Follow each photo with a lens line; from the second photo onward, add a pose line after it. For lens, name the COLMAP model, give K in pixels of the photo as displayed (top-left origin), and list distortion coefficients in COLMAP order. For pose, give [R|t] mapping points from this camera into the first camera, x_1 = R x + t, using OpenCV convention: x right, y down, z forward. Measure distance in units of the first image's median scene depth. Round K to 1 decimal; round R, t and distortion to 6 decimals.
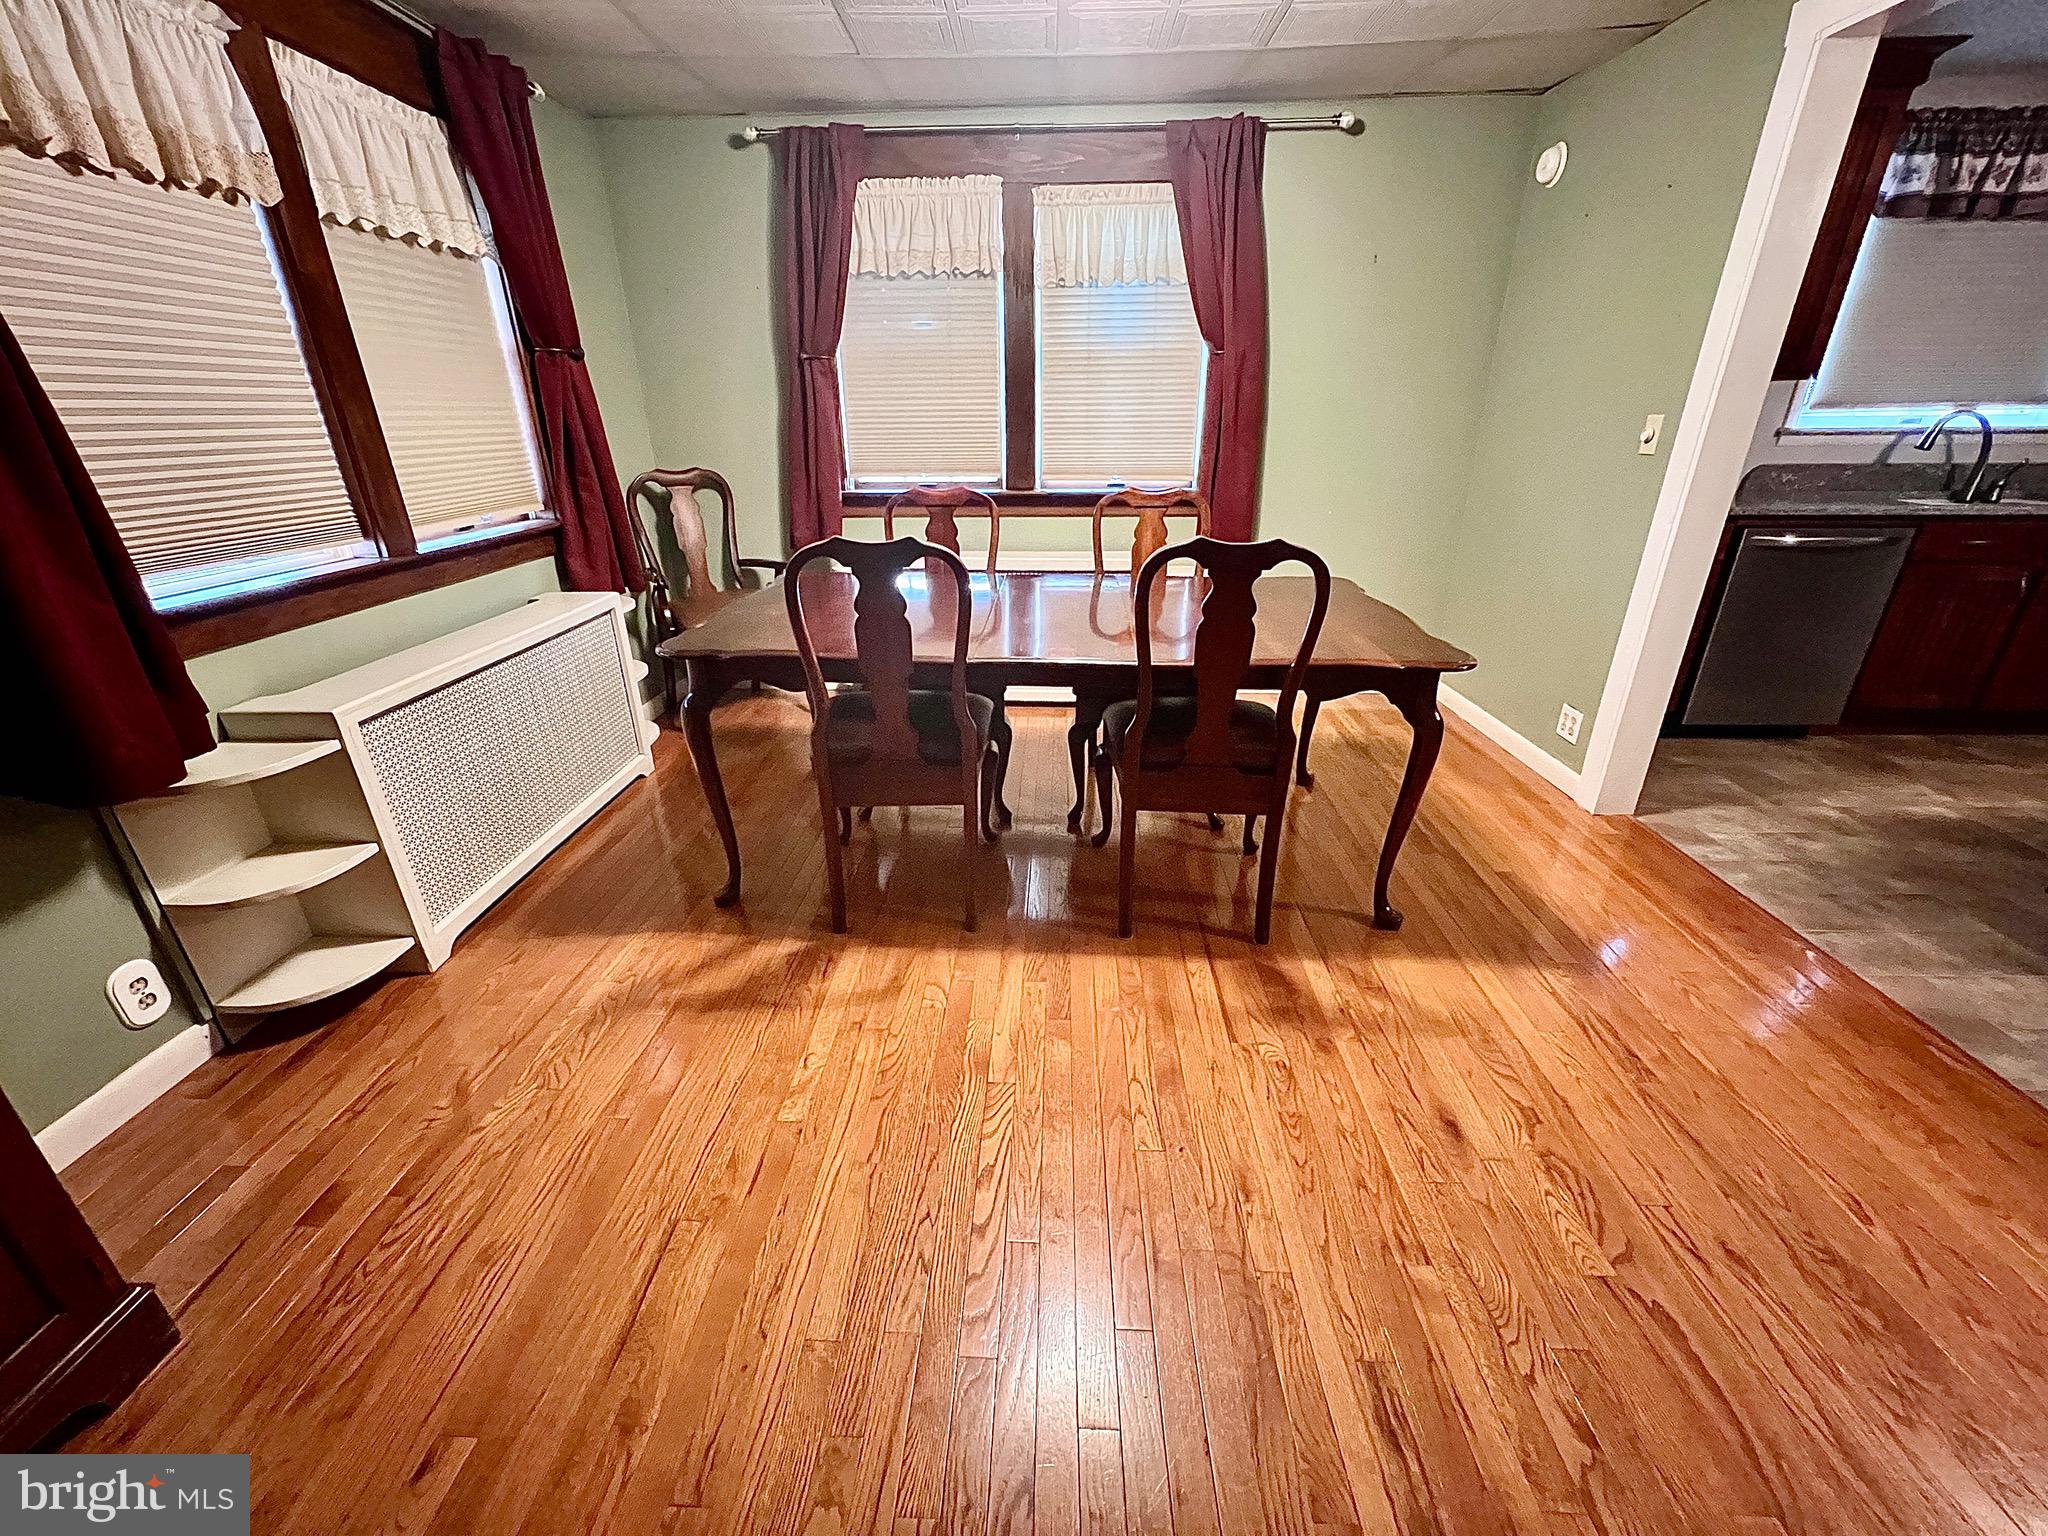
lens RADIAL K [[820.1, 0, 1035.1], [0, 820.1, 758.4], [0, 0, 1]] dist [-0.003413, 0.000809]
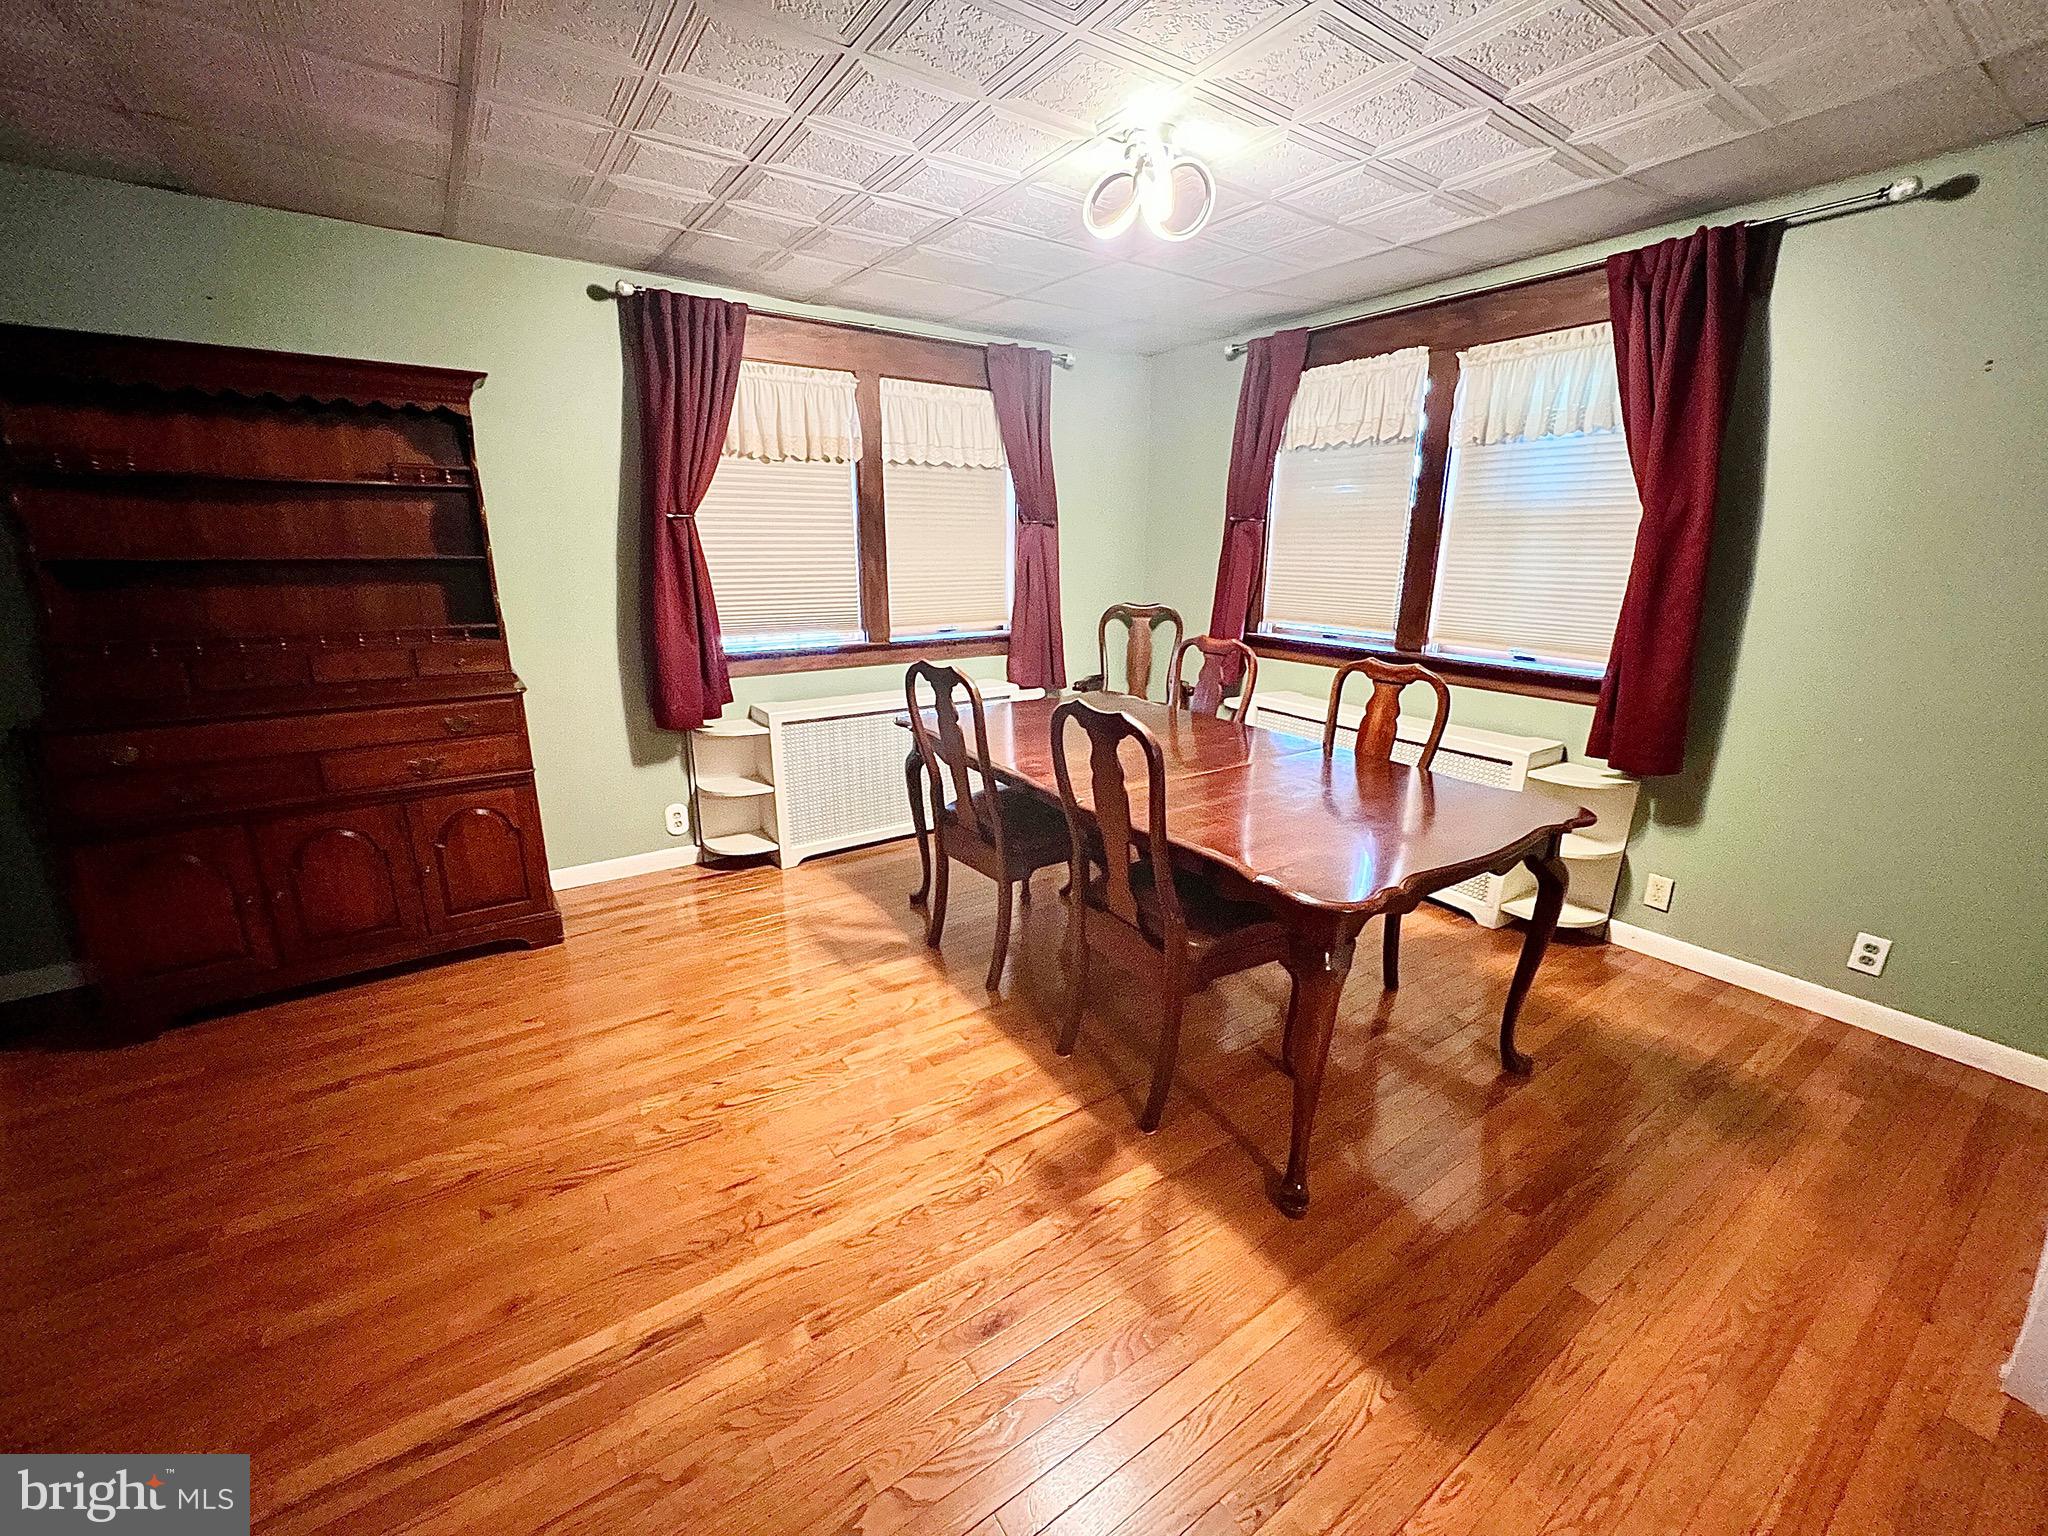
lens RADIAL K [[820.1, 0, 1019.3], [0, 820.1, 762.1], [0, 0, 1]] dist [-0.003413, 0.000809]
pose [[0.593317, 0.221214, -0.773976, 0.884440], [-0.322339, 0.946336, 0.023377, -0.161468], [0.737613, 0.235613, 0.632783, 0.208532]]
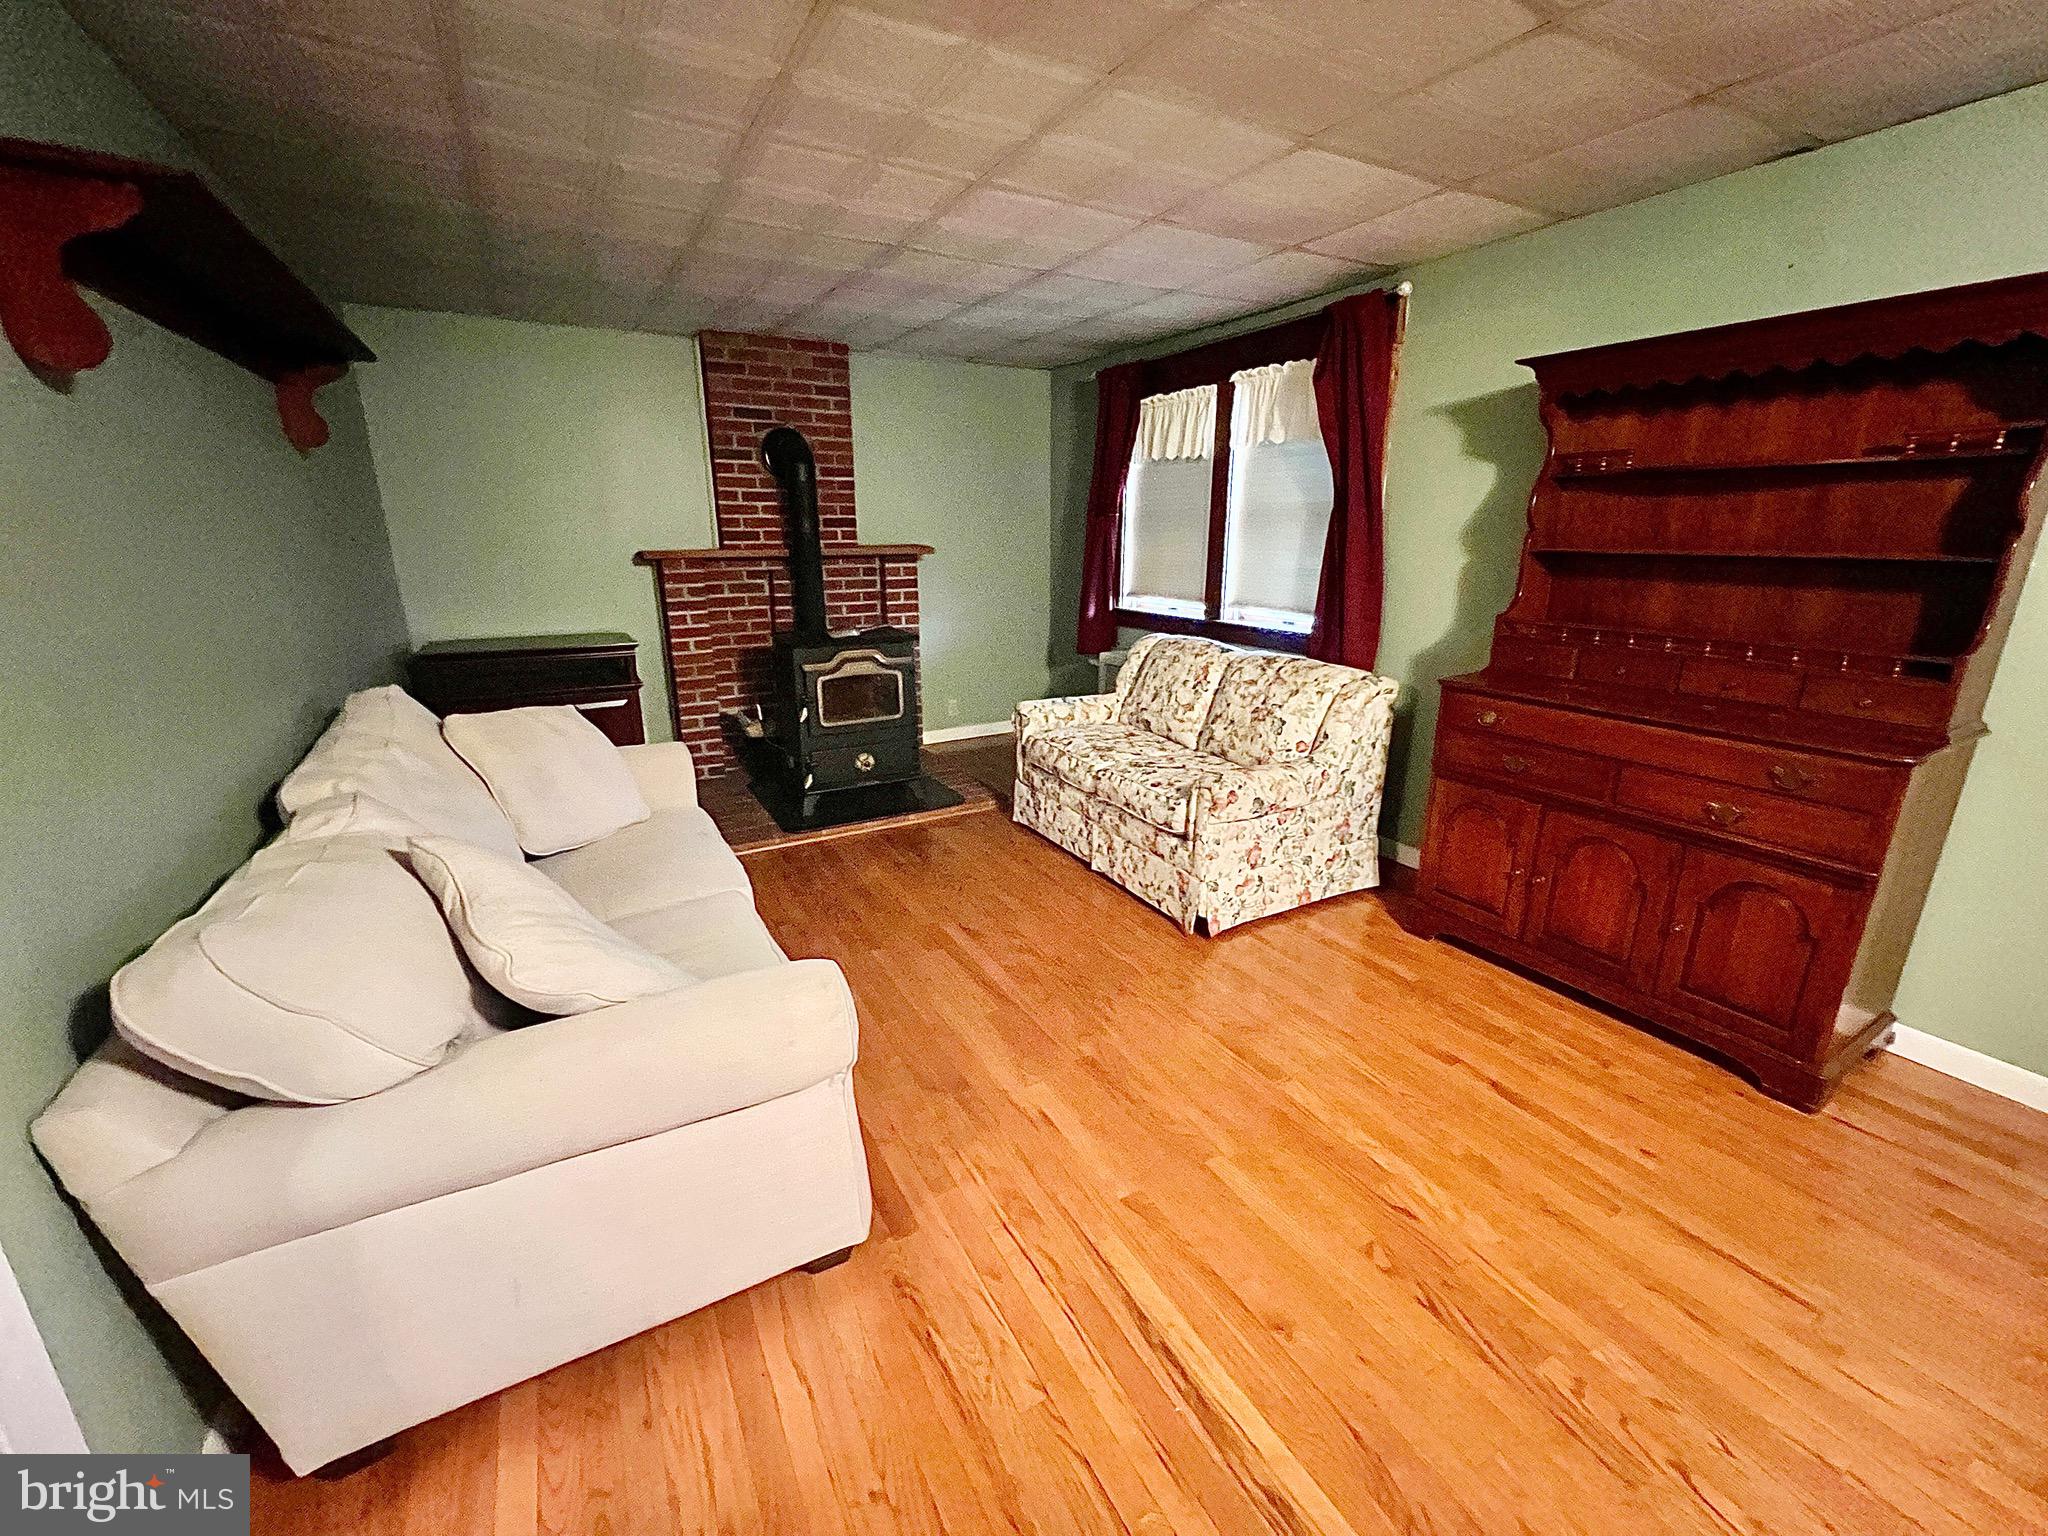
lens RADIAL K [[820.1, 0, 1020.8], [0, 820.1, 760.6], [0, 0, 1]] dist [-0.003413, 0.000809]
pose [[-0.855533, 0.157247, -0.493292, 0.619283], [-0.185932, 0.795896, 0.576176, -0.308233], [0.483211, 0.584656, -0.651678, 0.529461]]
